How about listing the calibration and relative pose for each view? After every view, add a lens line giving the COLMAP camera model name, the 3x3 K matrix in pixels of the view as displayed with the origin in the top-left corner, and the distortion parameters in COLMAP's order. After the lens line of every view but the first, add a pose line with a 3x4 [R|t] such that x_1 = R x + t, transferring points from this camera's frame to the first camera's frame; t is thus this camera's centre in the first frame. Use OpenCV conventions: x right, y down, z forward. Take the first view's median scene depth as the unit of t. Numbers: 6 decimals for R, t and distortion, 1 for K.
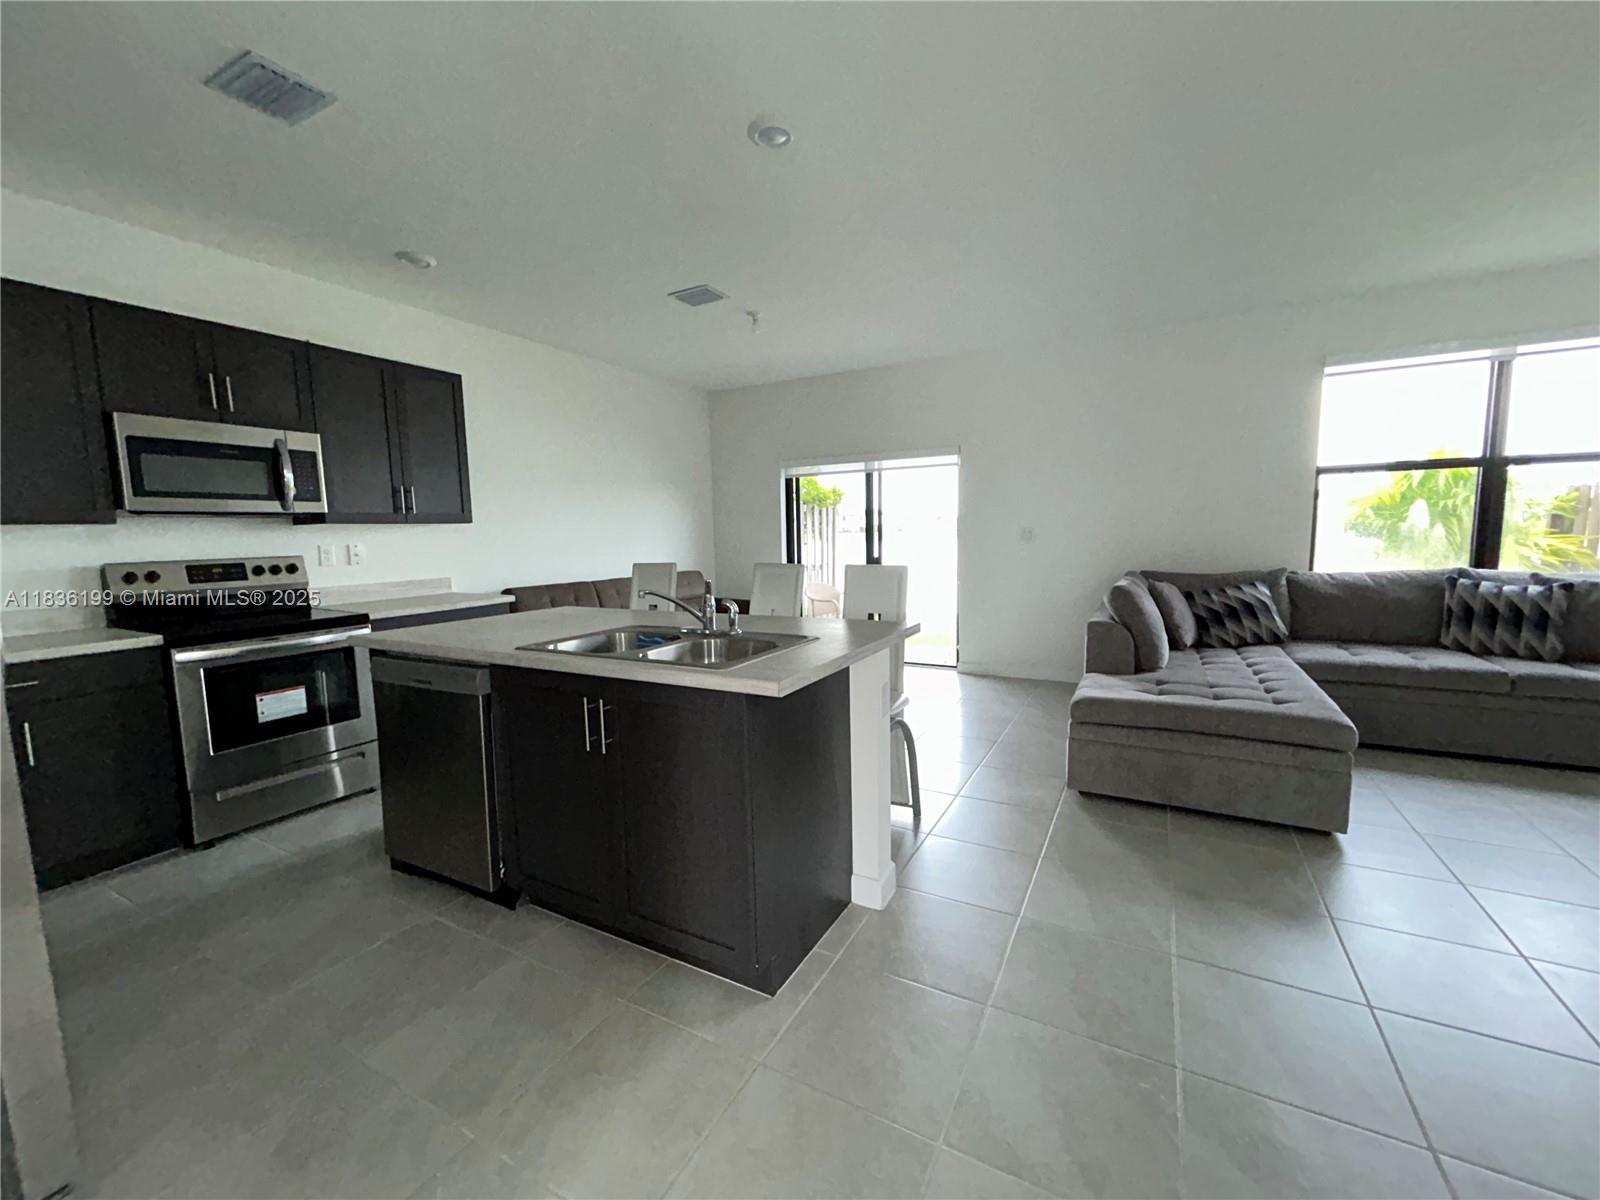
lens RADIAL K [[642.7, 0, 800.0], [0, 642.7, 600.0], [0, 0, 1]] dist [-0.000506, -0.000051]
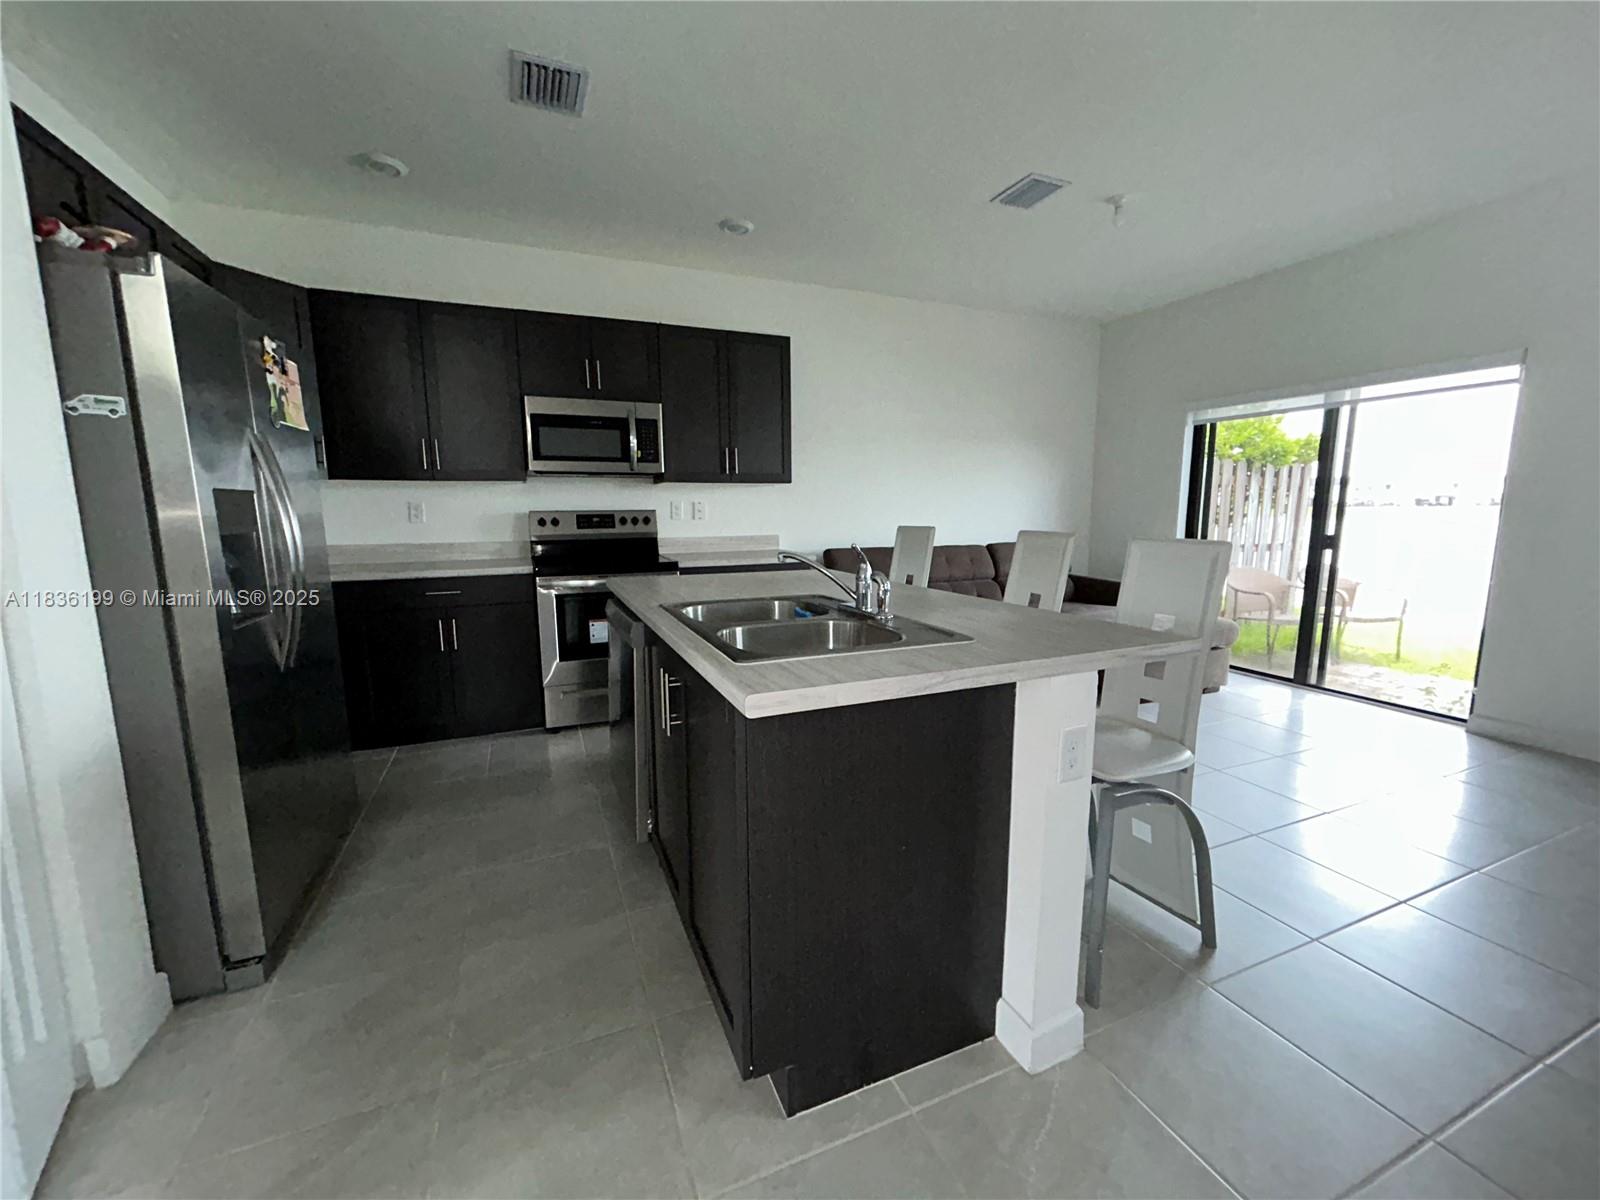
lens RADIAL K [[642.7, 0, 800.0], [0, 642.7, 600.0], [0, 0, 1]] dist [-0.000506, -0.000051]
pose [[0.784775, 0.105476, -0.610740, 0.172023], [-0.076417, 0.994361, 0.073536, -0.010392], [0.615052, -0.011038, 0.788409, 0.214135]]
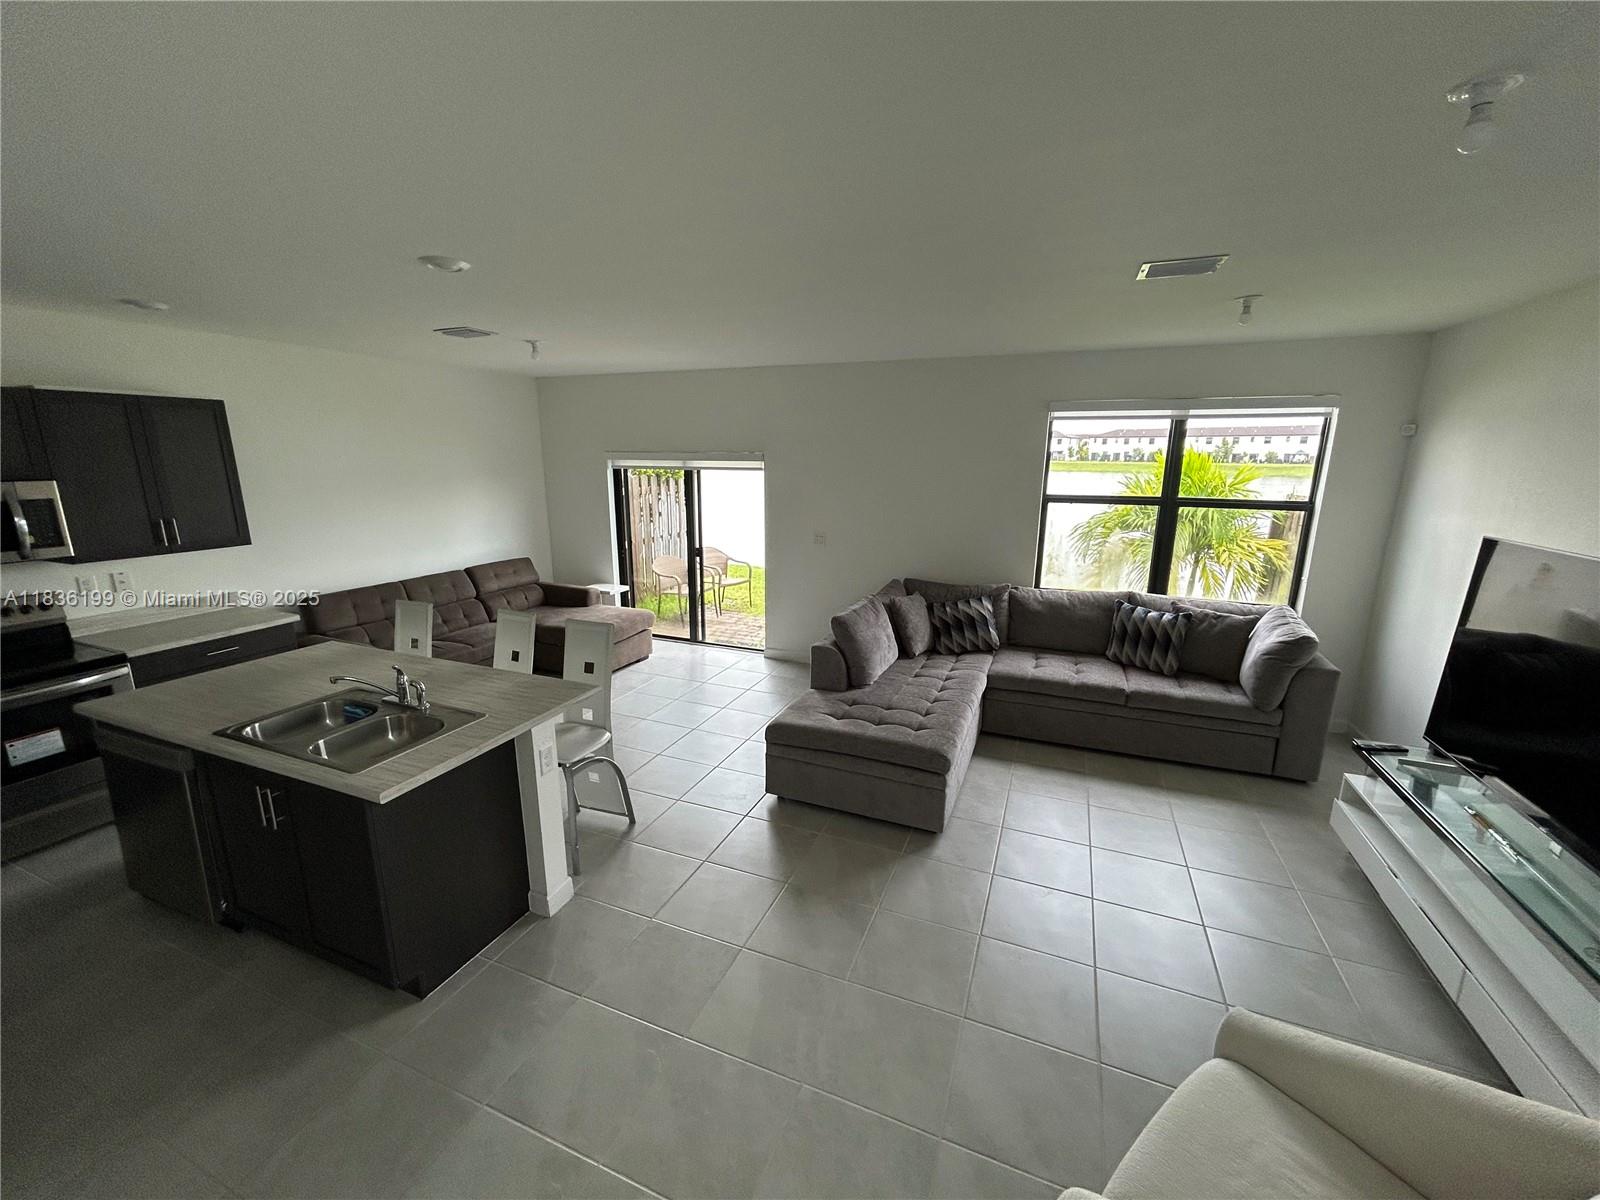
lens RADIAL K [[642.7, 0, 800.0], [0, 642.7, 600.0], [0, 0, 1]] dist [-0.000506, -0.000051]
pose [[0.993561, 0.000877, 0.113296, 0.286209], [-0.014014, 0.993242, 0.115212, -0.182974], [-0.112429, -0.116058, 0.986859, -0.152546]]
